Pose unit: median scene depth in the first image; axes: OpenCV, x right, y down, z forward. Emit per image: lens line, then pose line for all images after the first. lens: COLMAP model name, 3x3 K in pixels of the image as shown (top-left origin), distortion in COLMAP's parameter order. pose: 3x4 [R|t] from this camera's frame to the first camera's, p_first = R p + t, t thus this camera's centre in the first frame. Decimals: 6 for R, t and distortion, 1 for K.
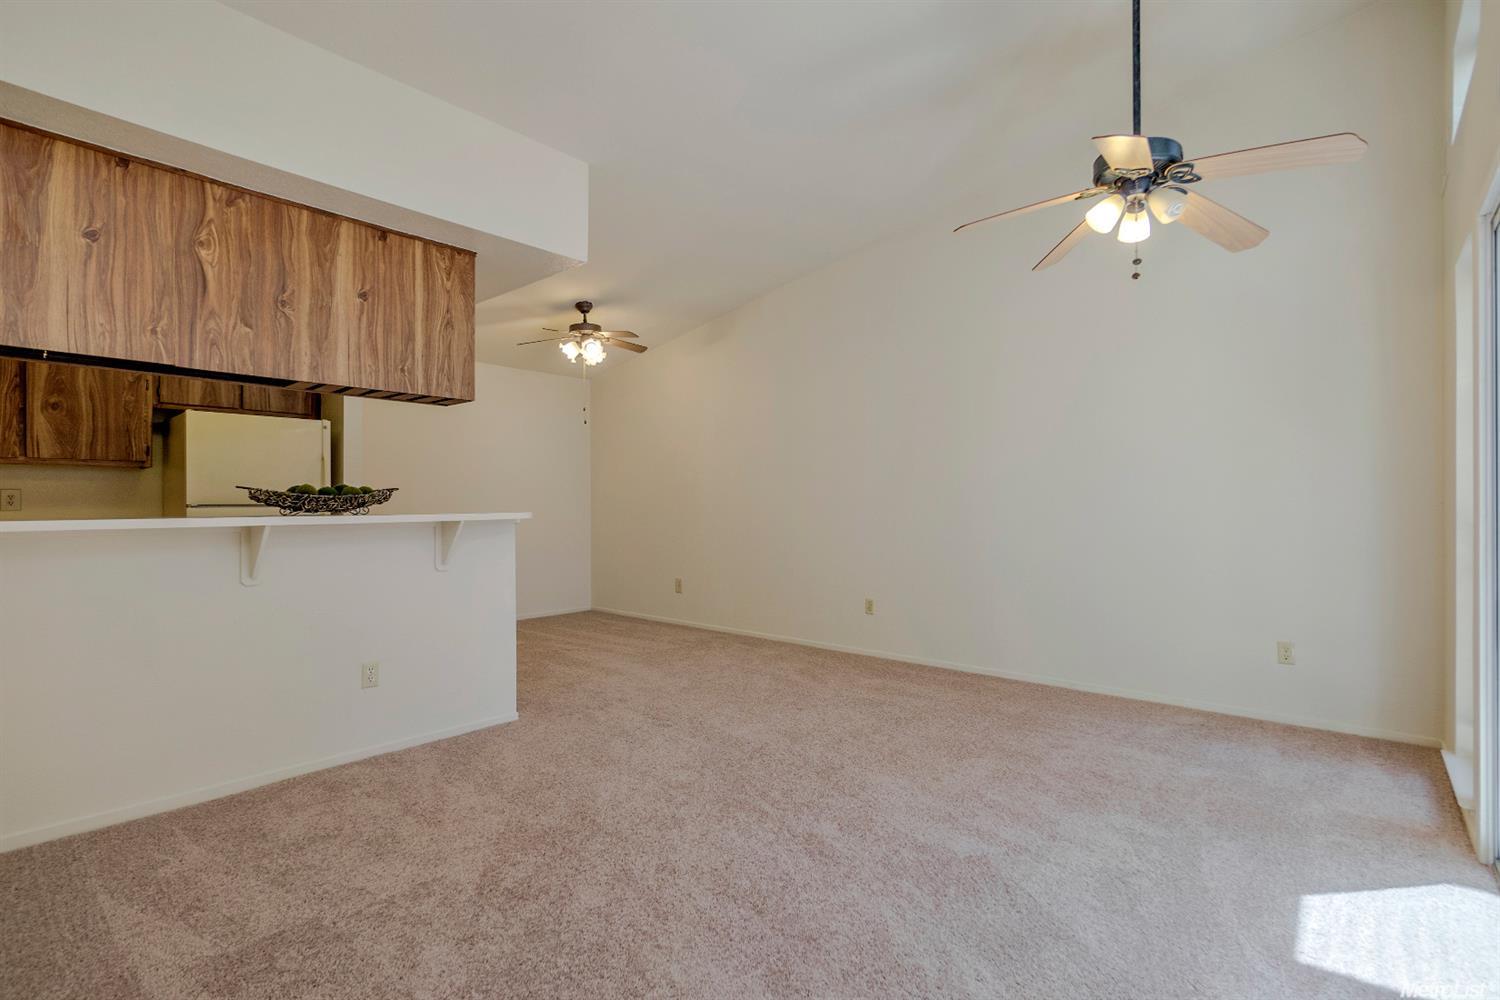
lens RADIAL K [[704.1, 0, 745.5], [0, 704.1, 501.3], [0, 0, 1]] dist [0.003885, 0.000633]
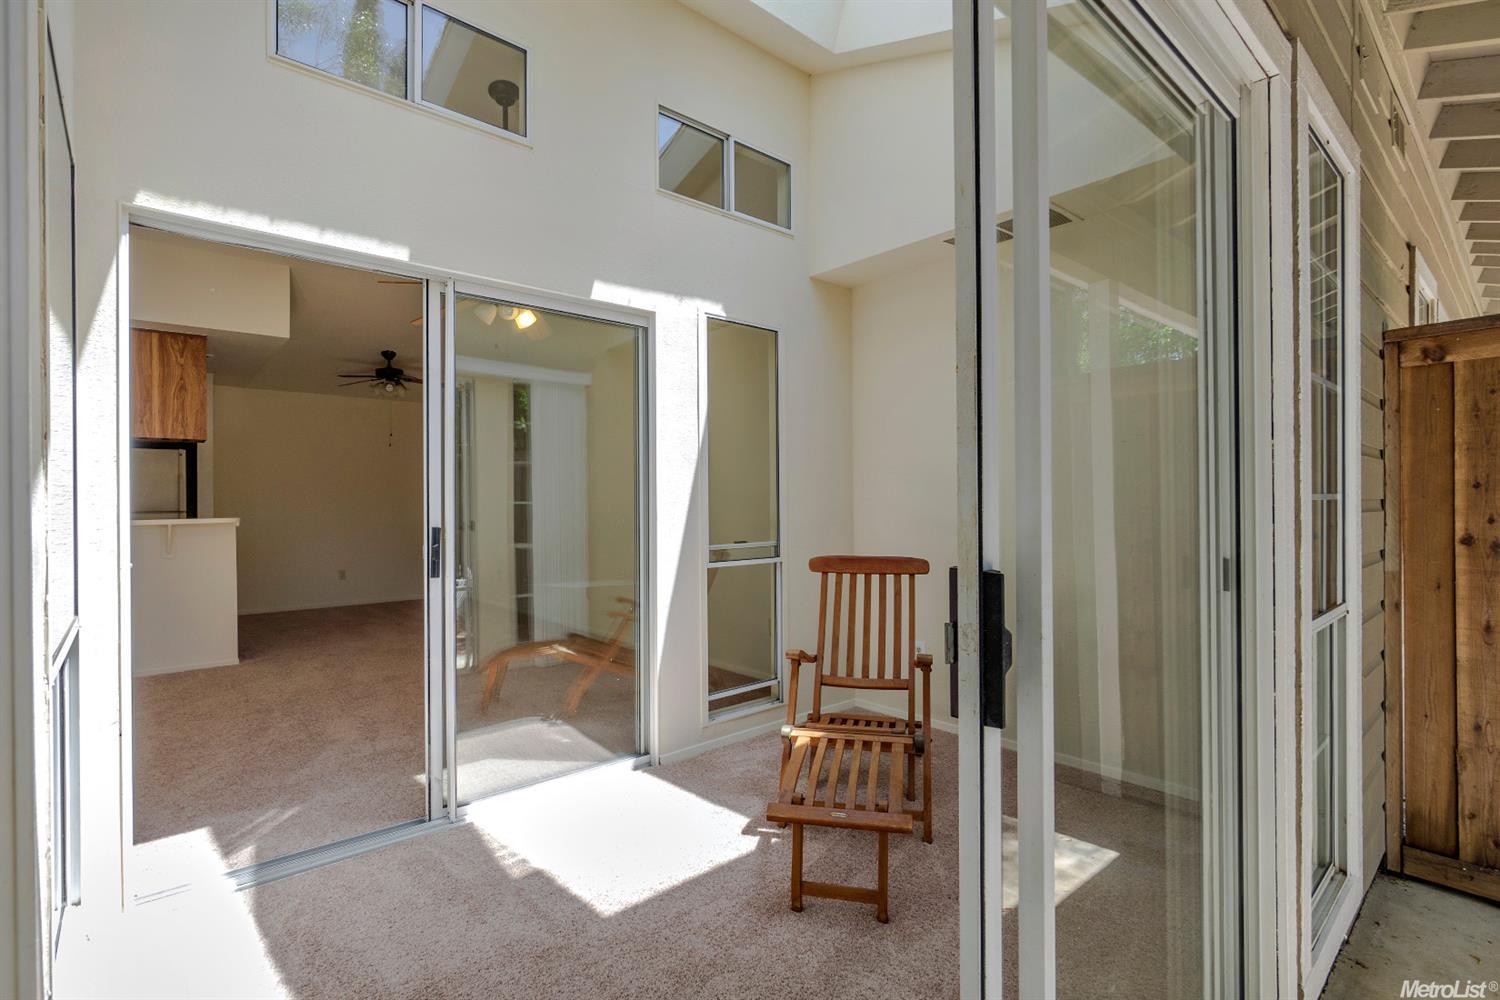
lens RADIAL K [[704.1, 0, 755.5], [0, 704.1, 502.9], [0, 0, 1]] dist [0.003885, 0.000633]
pose [[0.991346, -0.001774, -0.131261, 0.941377], [0.001771, 0.999998, -0.000142, -0.014040], [0.131261, -0.000091, 0.991348, -0.280866]]
